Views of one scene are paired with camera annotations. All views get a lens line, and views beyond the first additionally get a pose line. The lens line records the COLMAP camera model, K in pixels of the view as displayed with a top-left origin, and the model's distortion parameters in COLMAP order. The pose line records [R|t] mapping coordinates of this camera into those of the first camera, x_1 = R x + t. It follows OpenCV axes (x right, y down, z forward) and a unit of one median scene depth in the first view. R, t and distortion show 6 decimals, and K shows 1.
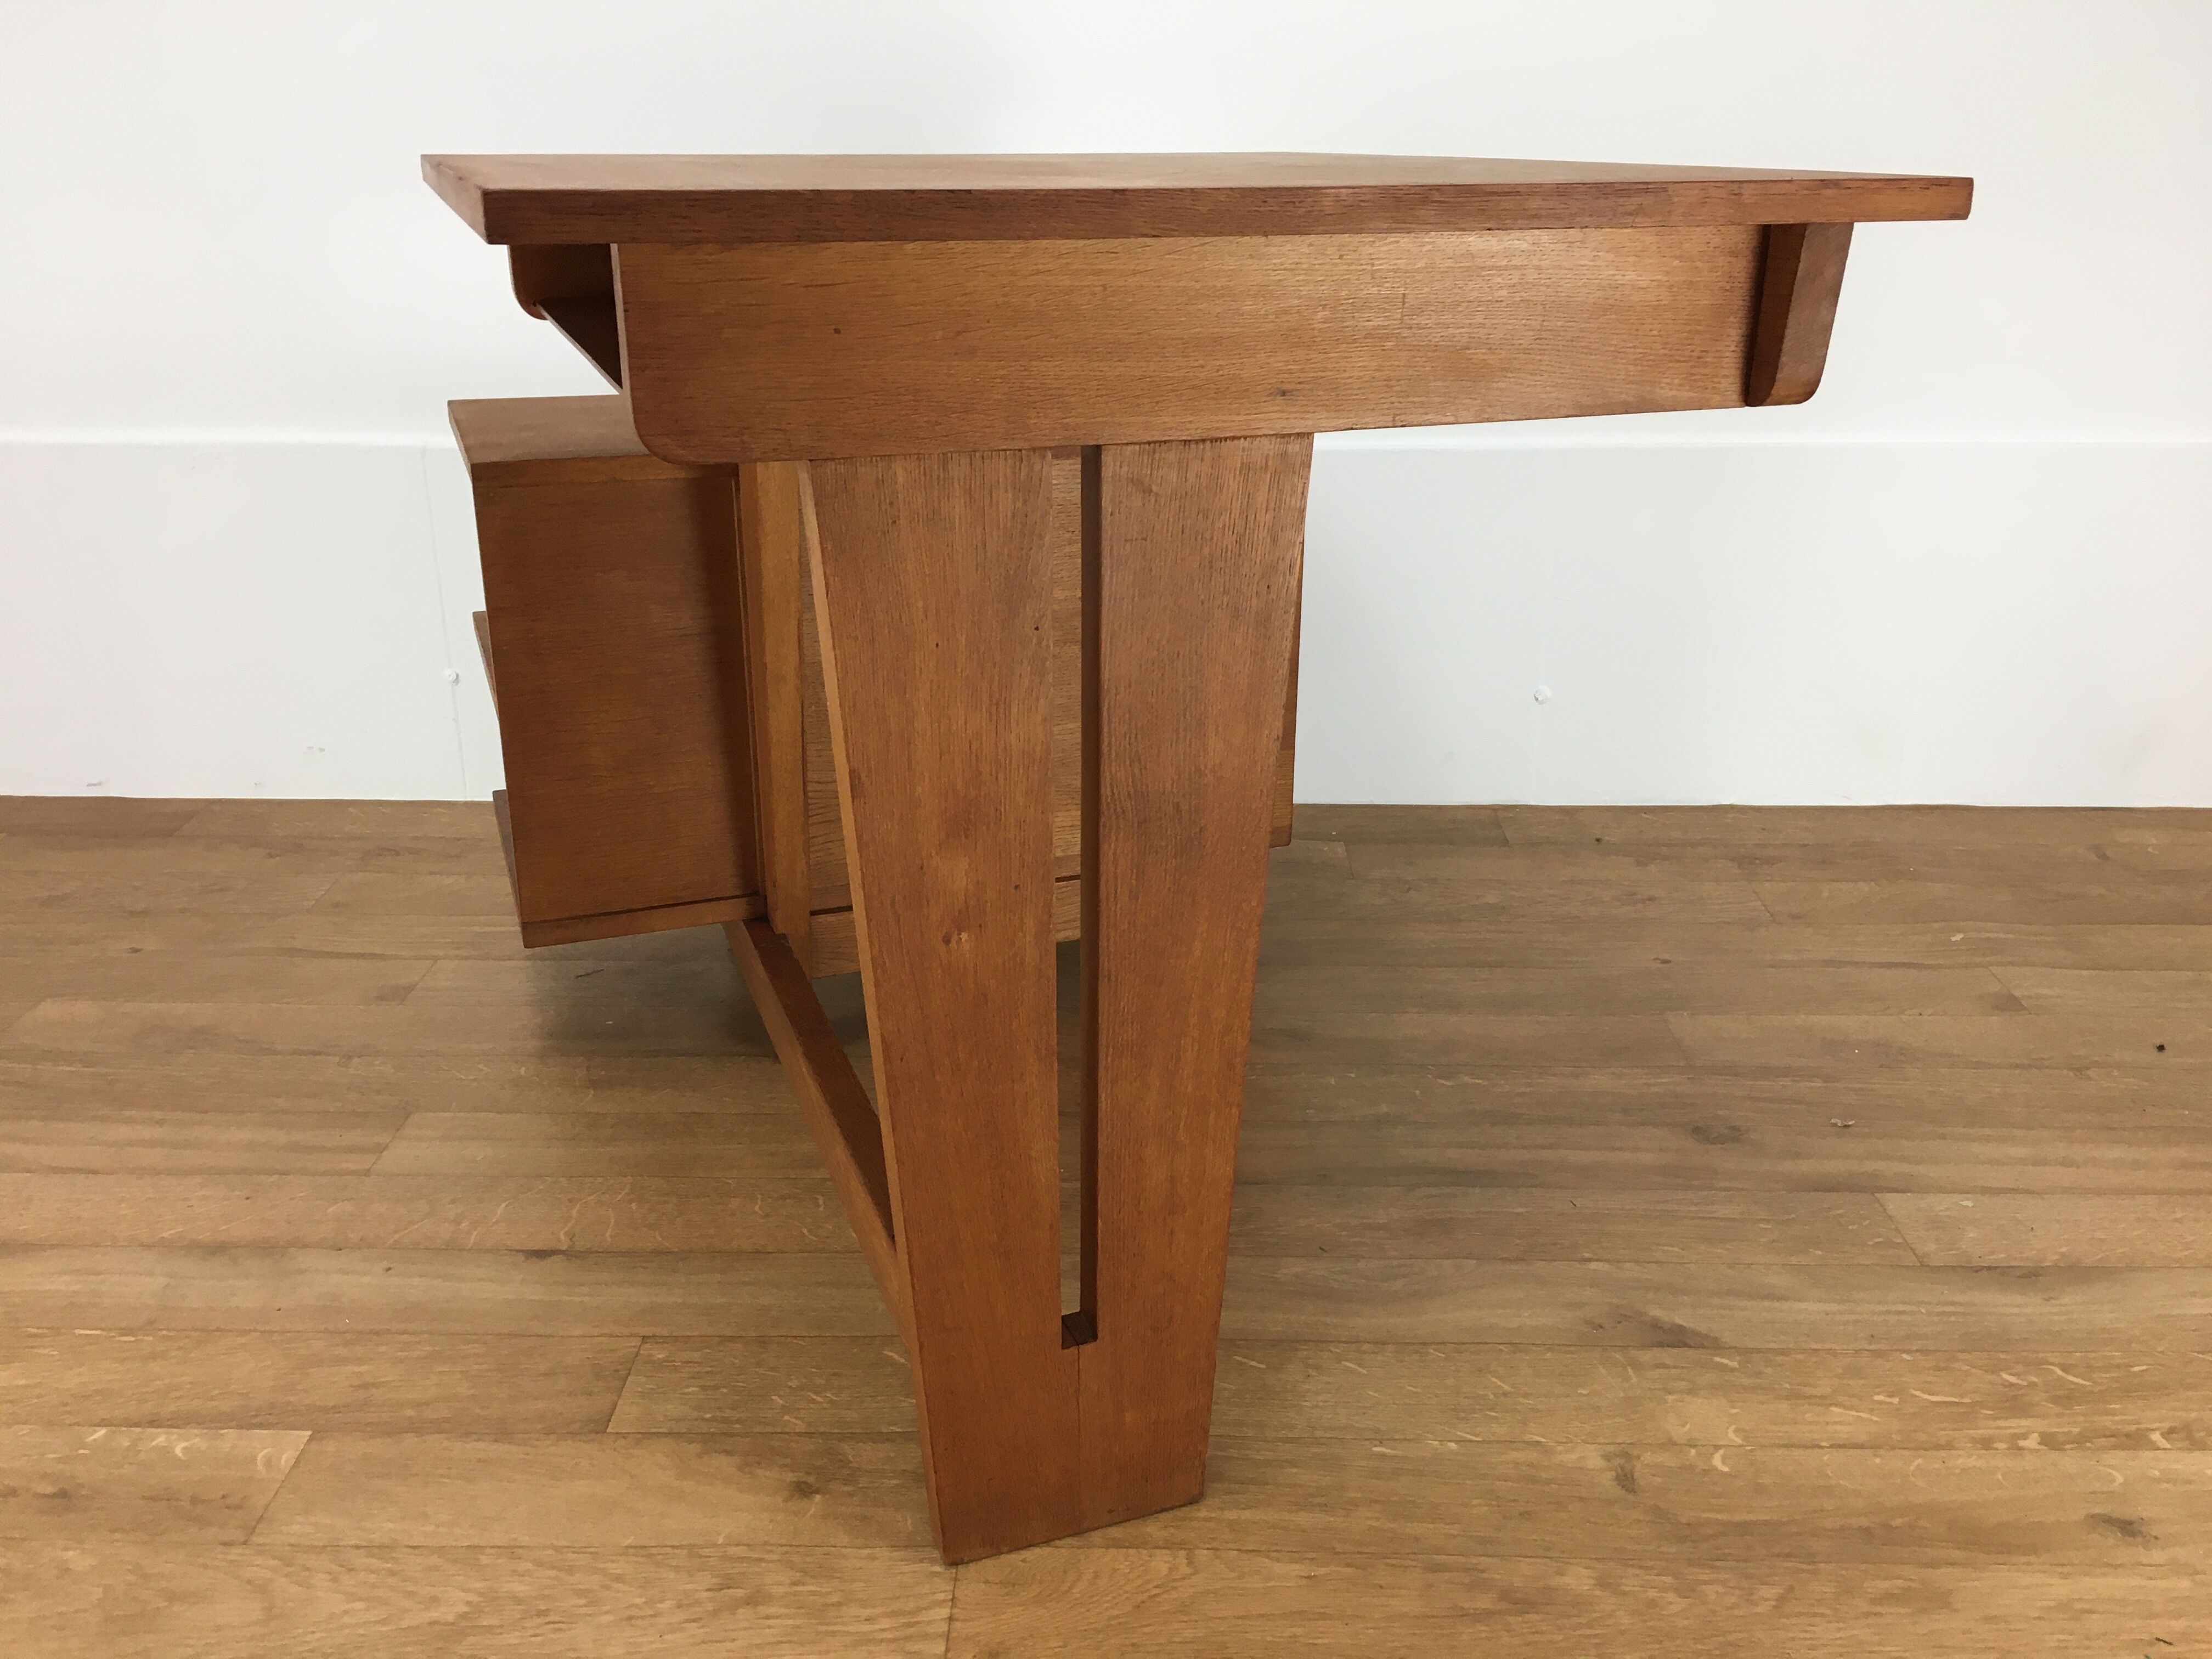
lens RADIAL K [[1878.9, 0, 1107.4], [0, 1878.9, 832.1], [0, 0, 1]] dist [0.077540, -0.121504]
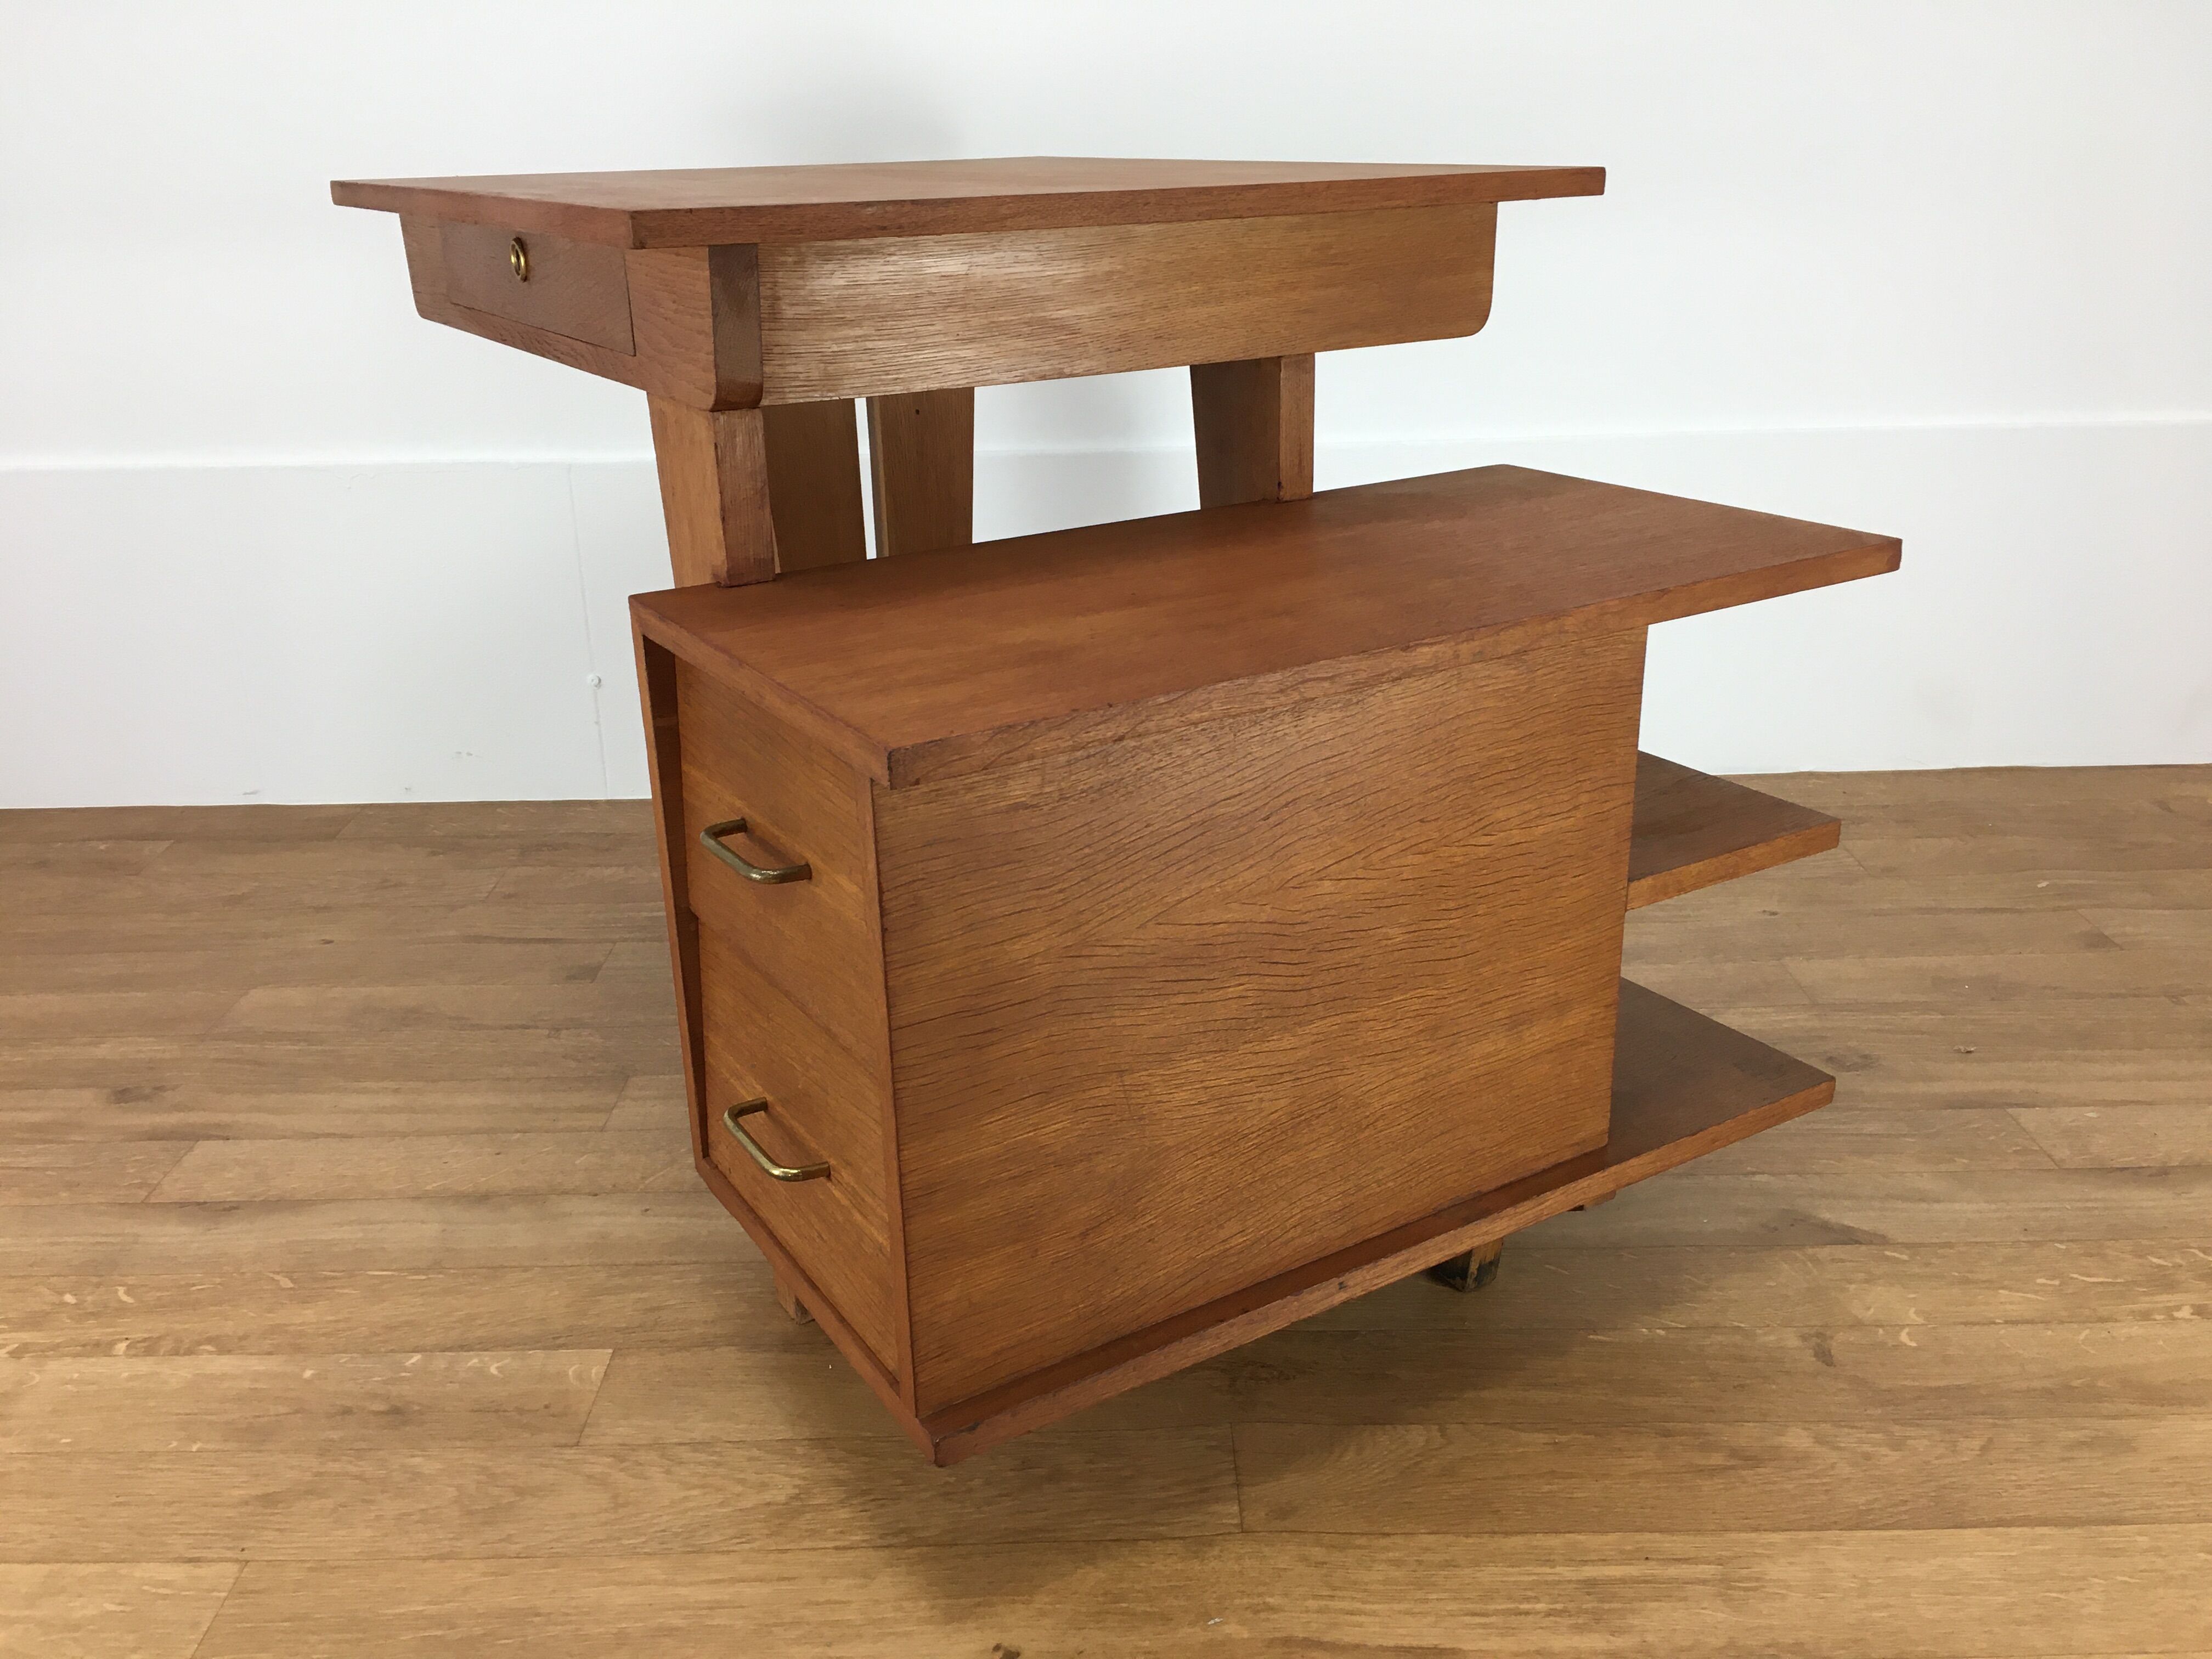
lens RADIAL K [[1878.9, 0, 1103.0], [0, 1878.9, 826.9], [0, 0, 1]] dist [0.077540, -0.121504]
pose [[0.999584, -0.026087, 0.012286, -0.135036], [0.026265, 0.999549, -0.014551, 0.036952], [-0.011901, 0.014867, 0.999819, -0.088000]]
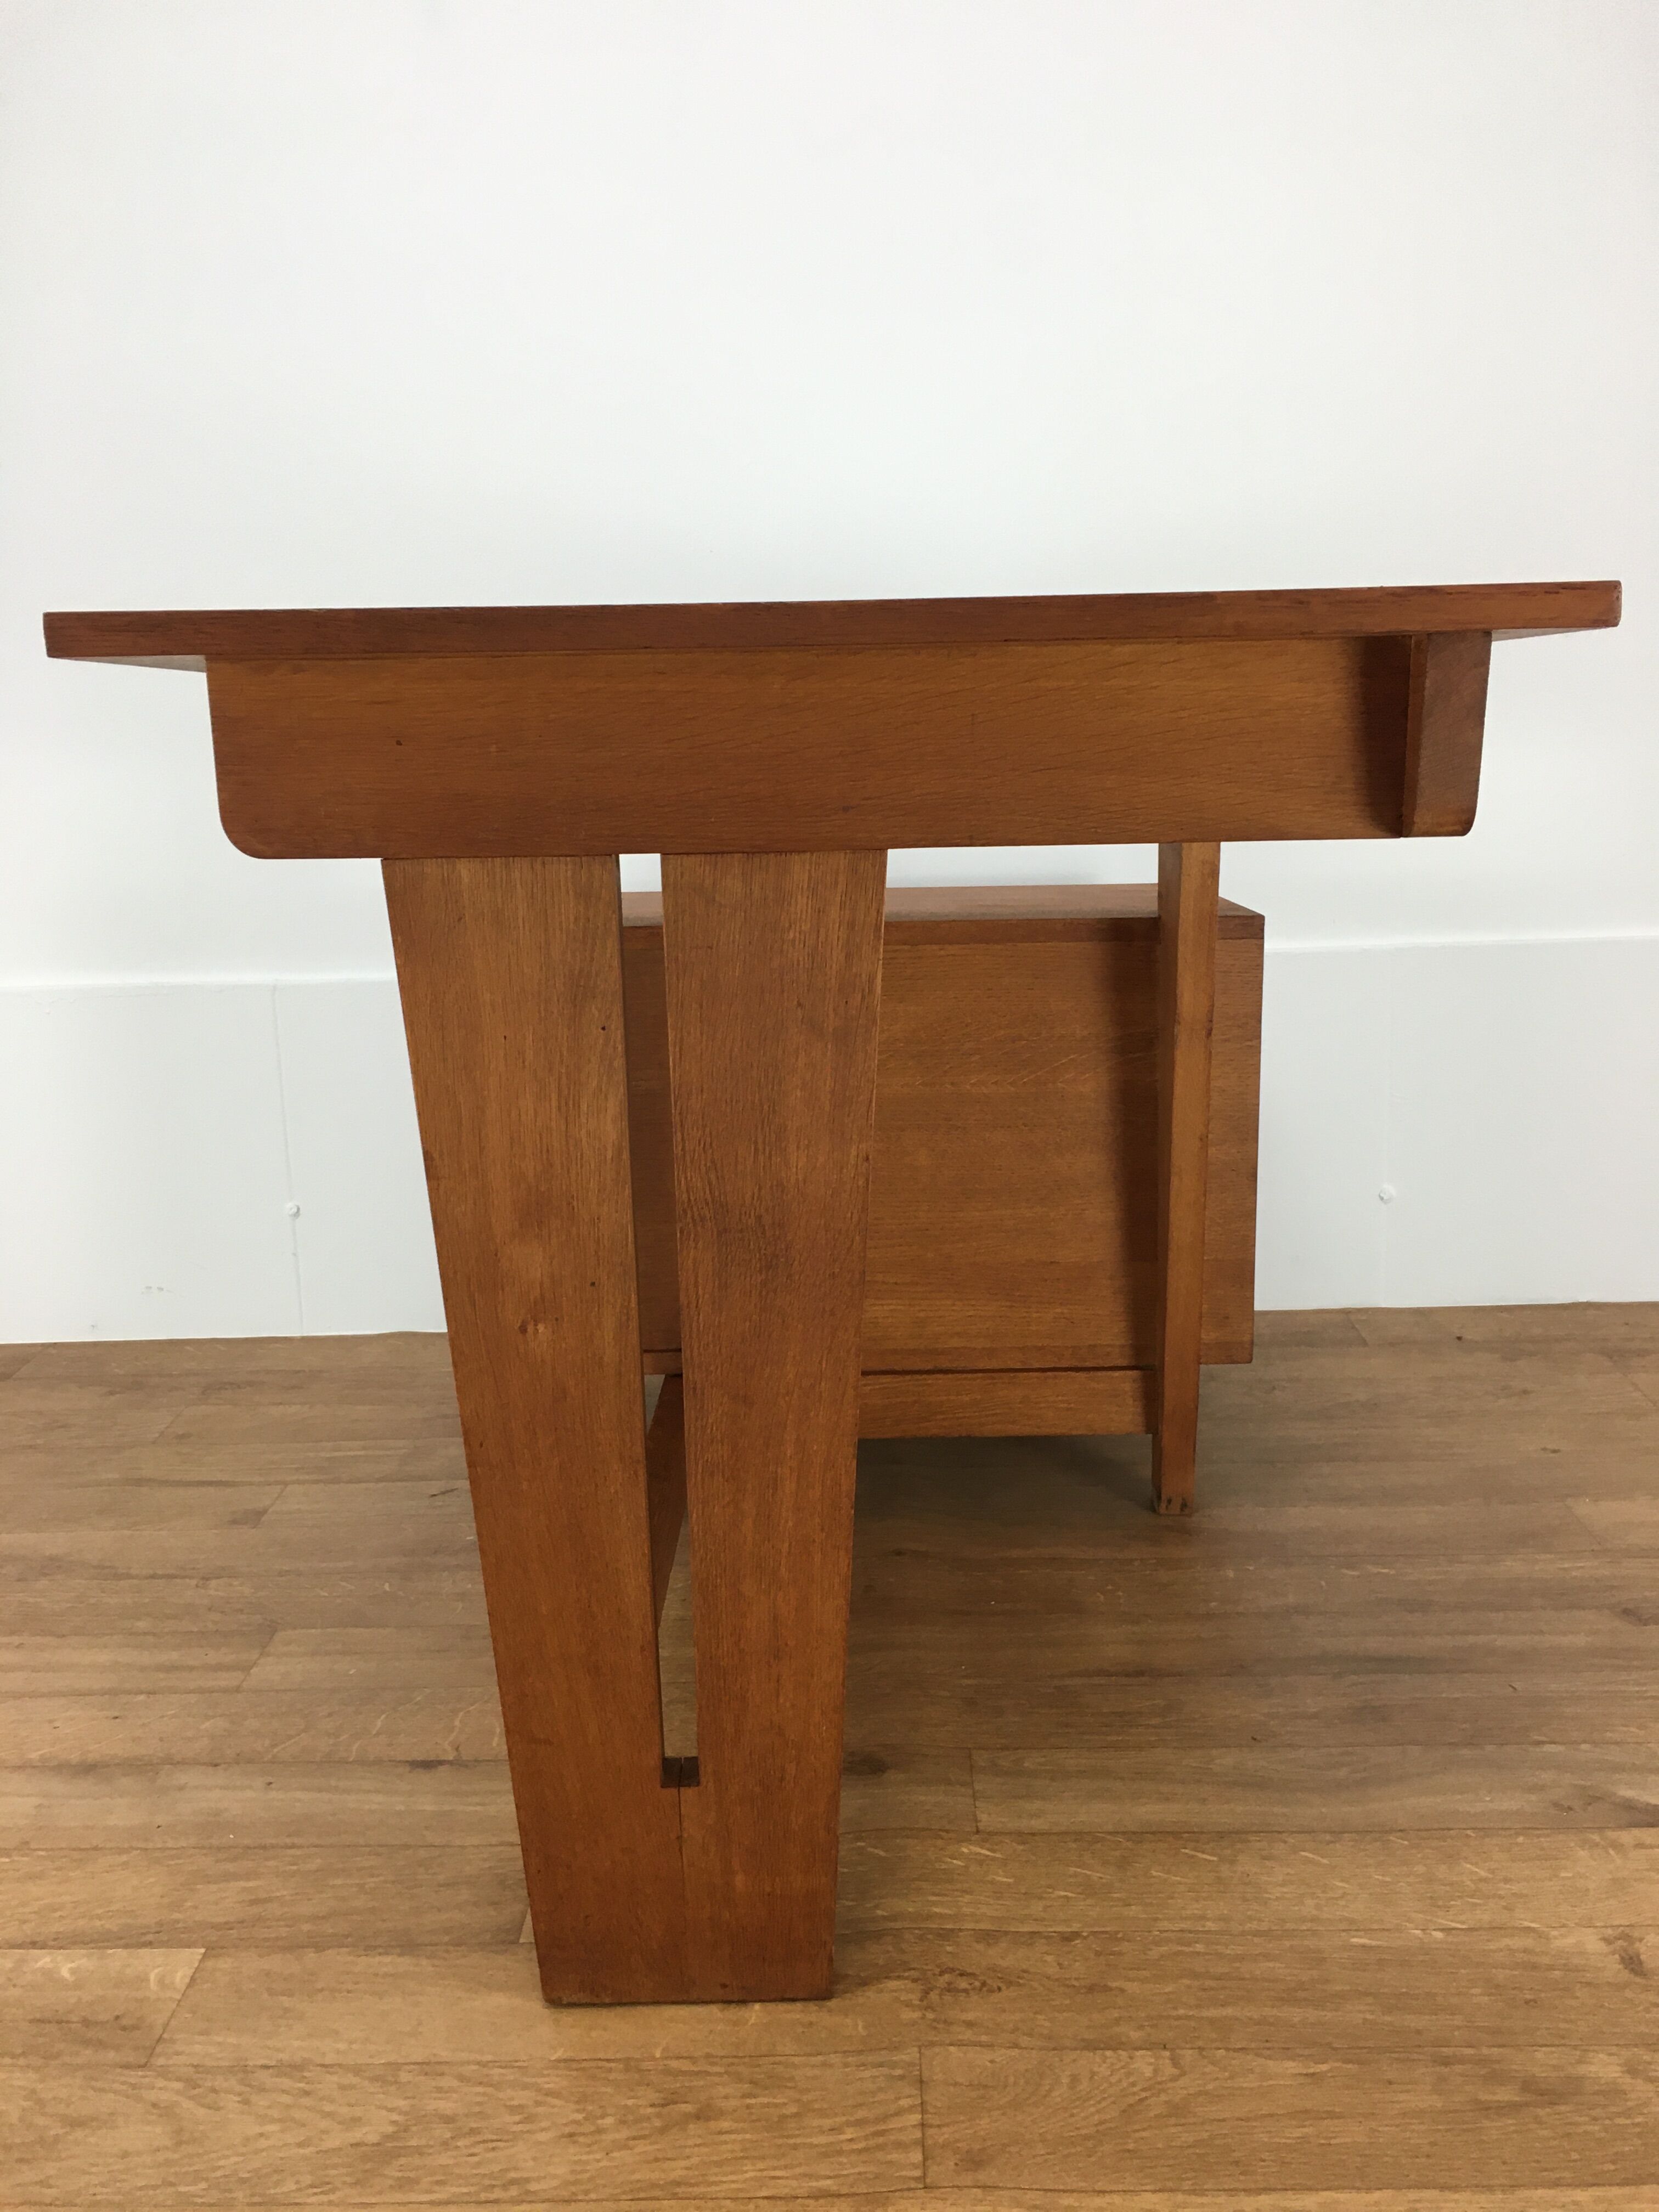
lens RADIAL K [[1878.9, 0, 826.5], [0, 1878.9, 1100.6], [0, 0, 1]] dist [0.077540, -0.121504]
pose [[0.999441, -0.030924, -0.012714, -0.083751], [0.028284, 0.984728, -0.171785, 0.069894], [0.017832, 0.171329, 0.985052, 0.013733]]
